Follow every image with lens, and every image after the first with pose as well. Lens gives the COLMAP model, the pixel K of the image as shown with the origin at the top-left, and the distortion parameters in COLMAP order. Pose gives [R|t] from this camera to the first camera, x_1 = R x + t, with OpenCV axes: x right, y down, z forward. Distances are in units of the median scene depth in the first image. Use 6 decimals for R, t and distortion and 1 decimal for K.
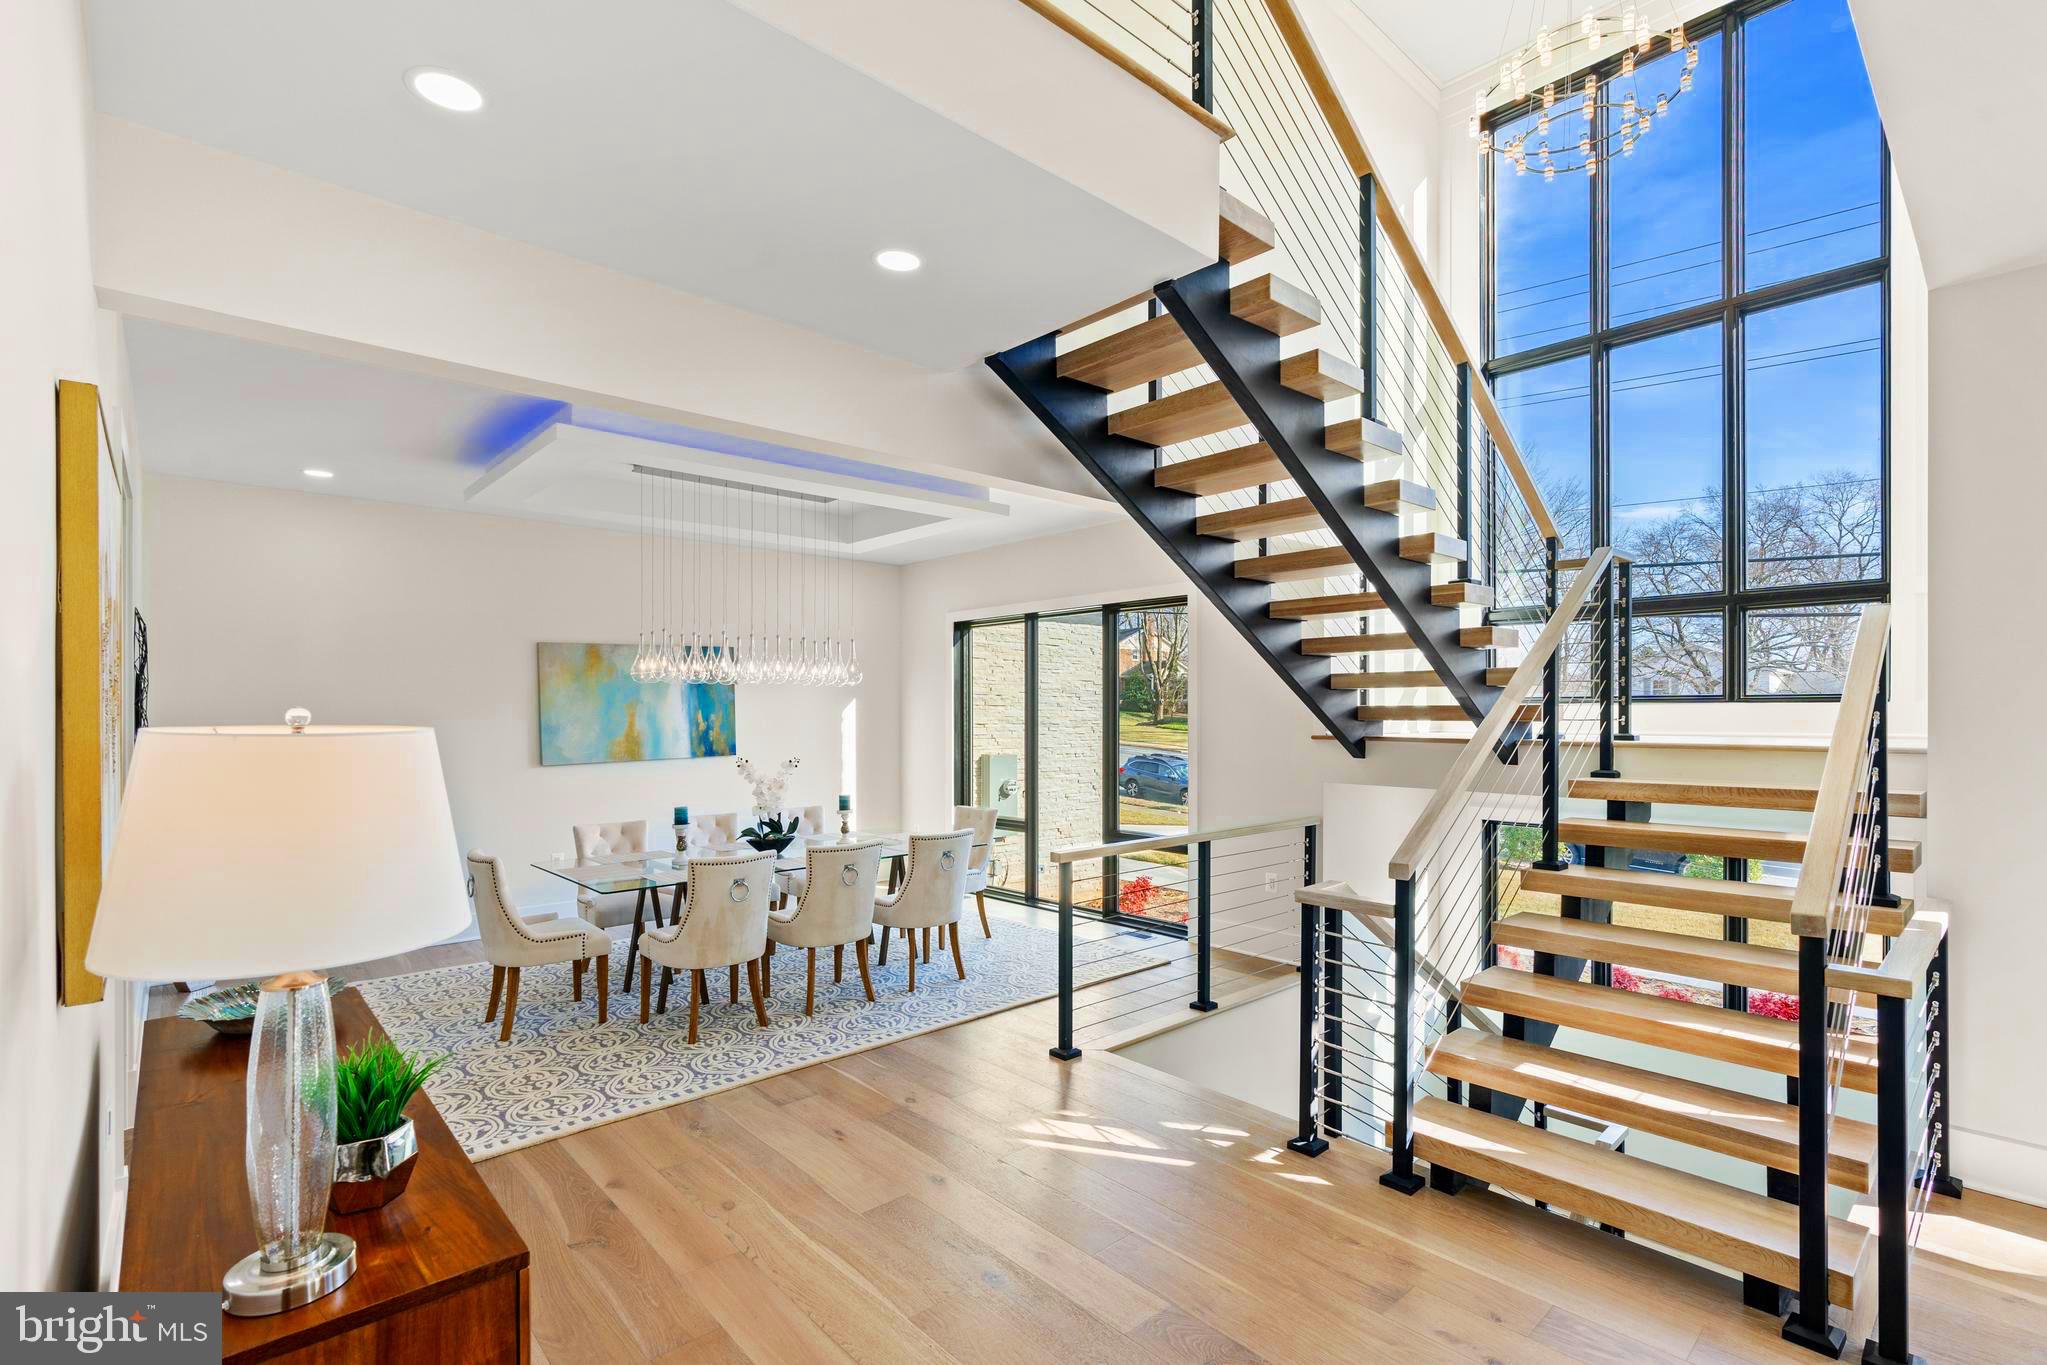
lens RADIAL K [[933.1, 0, 1012.4], [0, 933.1, 722.5], [0, 0, 1]] dist [-0.010918, 0.003928]
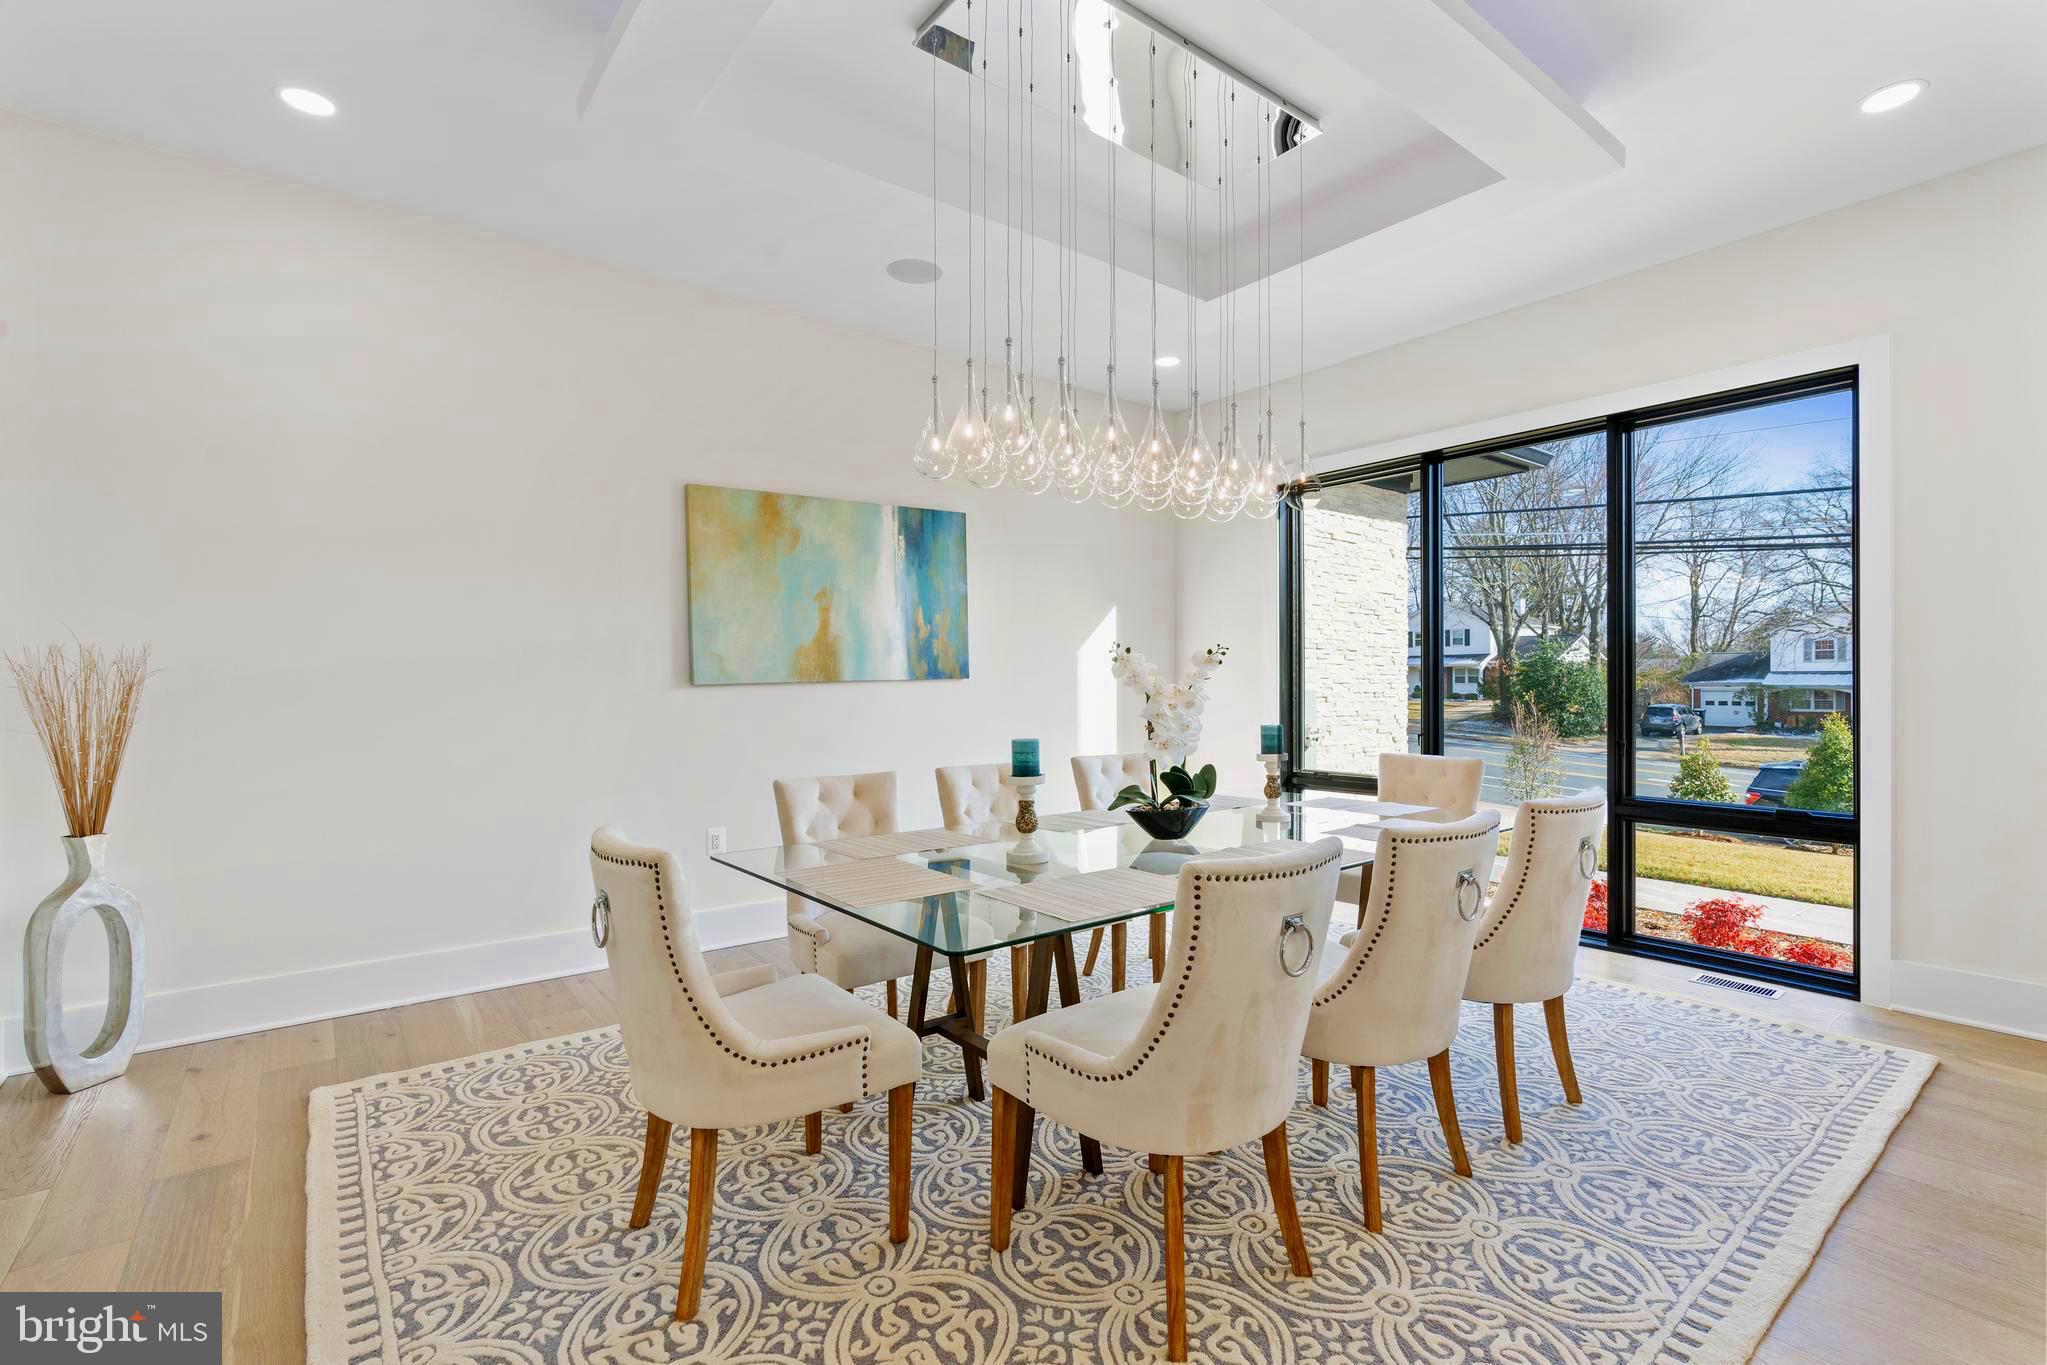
lens RADIAL K [[933.1, 0, 1013.0], [0, 933.1, 688.9], [0, 0, 1]] dist [-0.010918, 0.003928]
pose [[0.996942, -0.000943, -0.078139, -0.321732], [0.000761, 0.999997, -0.002357, 0.065734], [0.078141, 0.002290, 0.996940, 0.526403]]
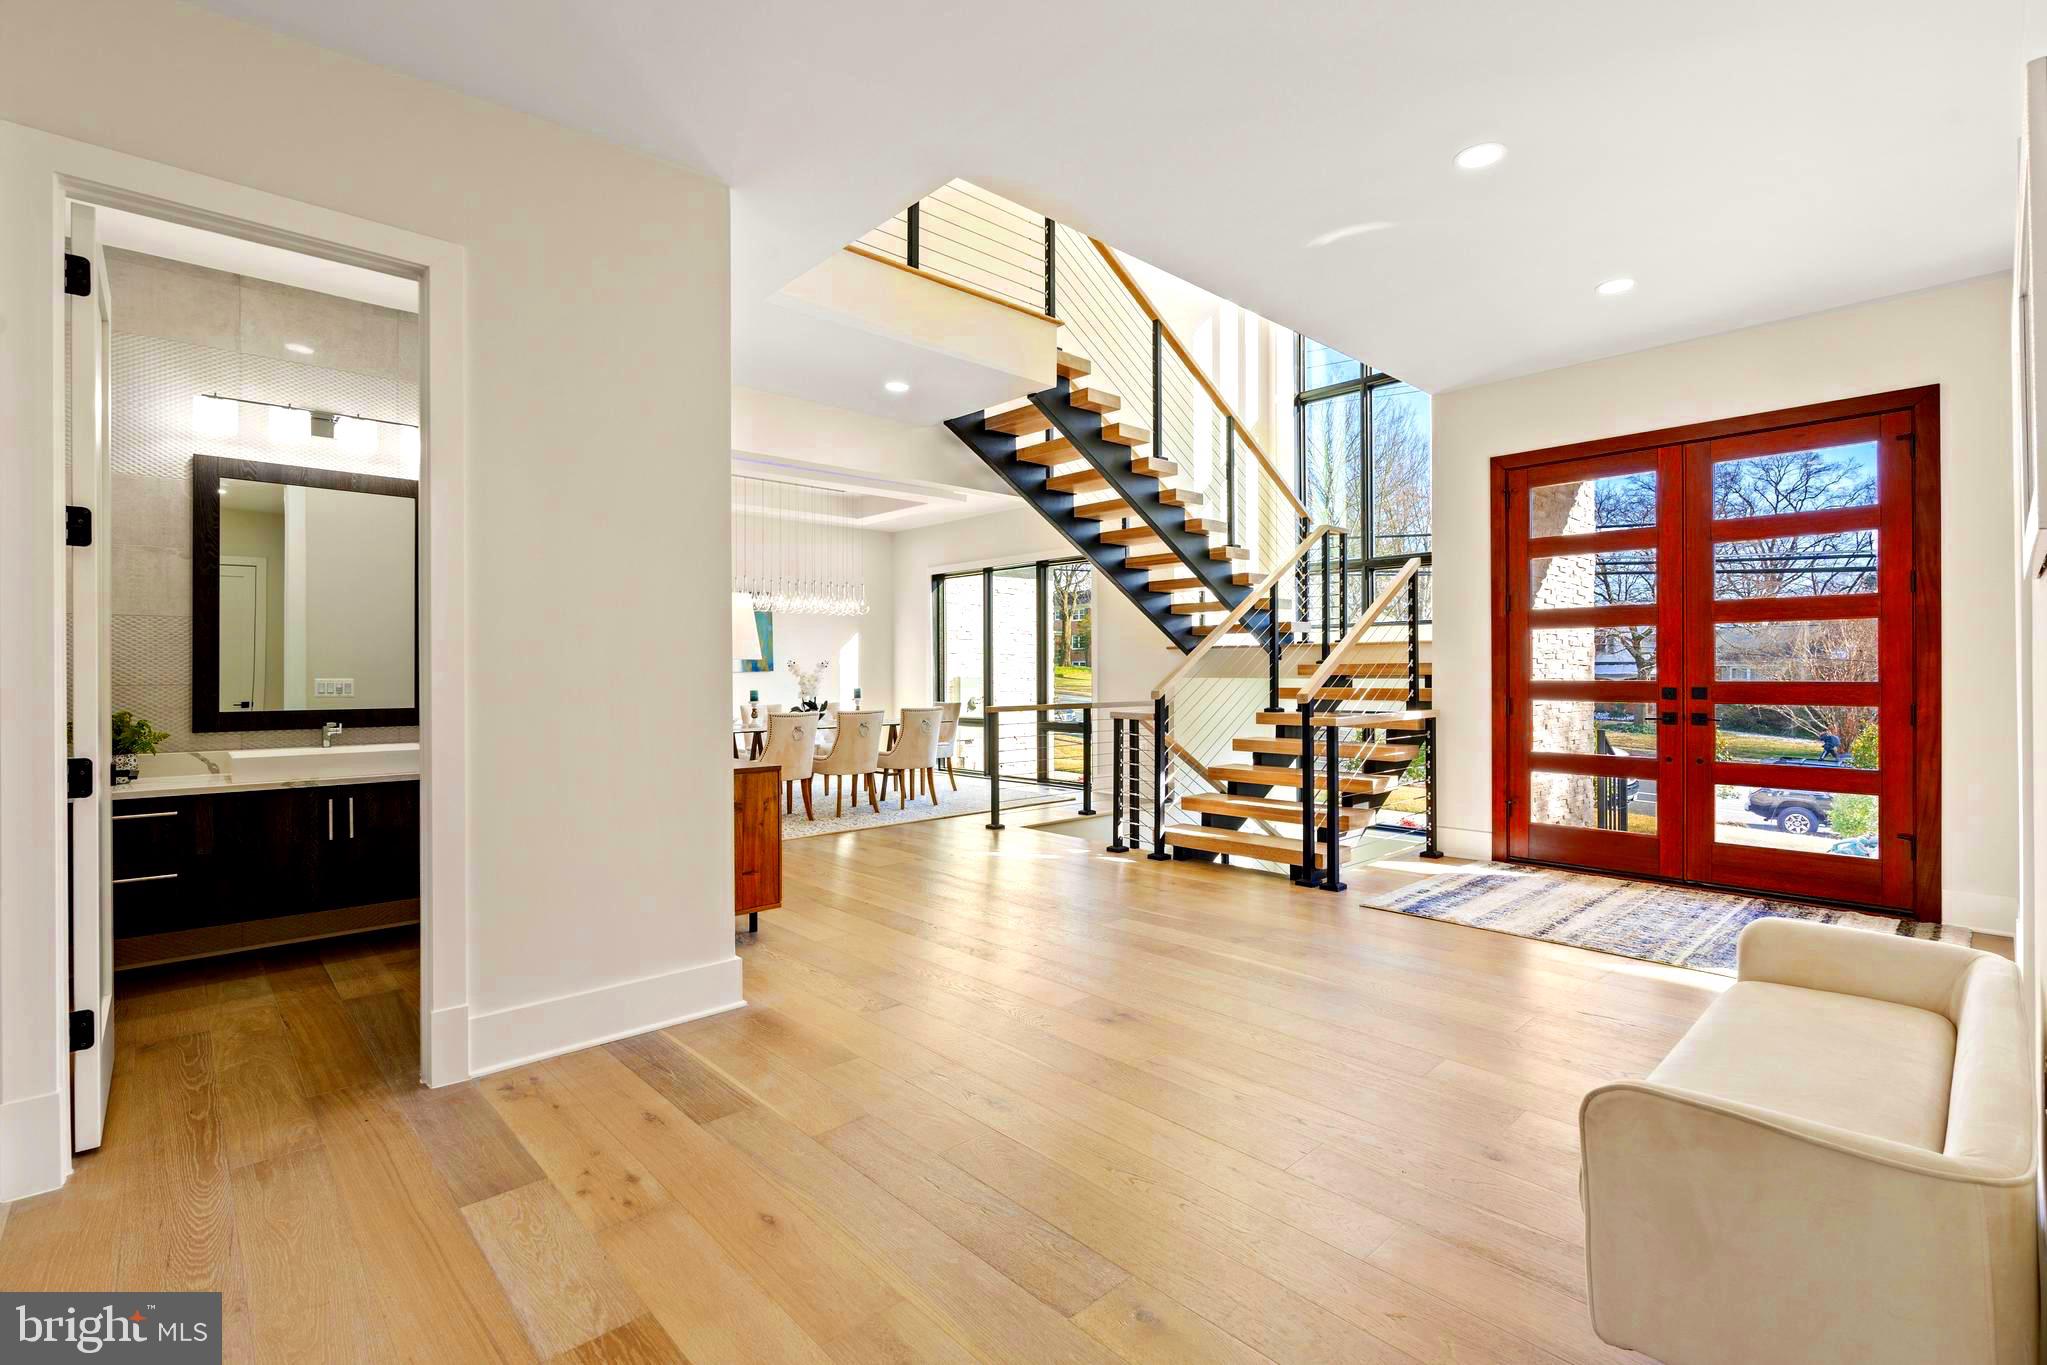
lens RADIAL K [[933.1, 0, 1016.4], [0, 933.1, 672.8], [0, 0, 1]] dist [-0.010918, 0.003928]
pose [[0.999836, -0.002453, 0.017917, 0.054745], [0.002683, 0.999914, -0.012852, 0.082887], [-0.017884, 0.012898, 0.999757, -0.564918]]
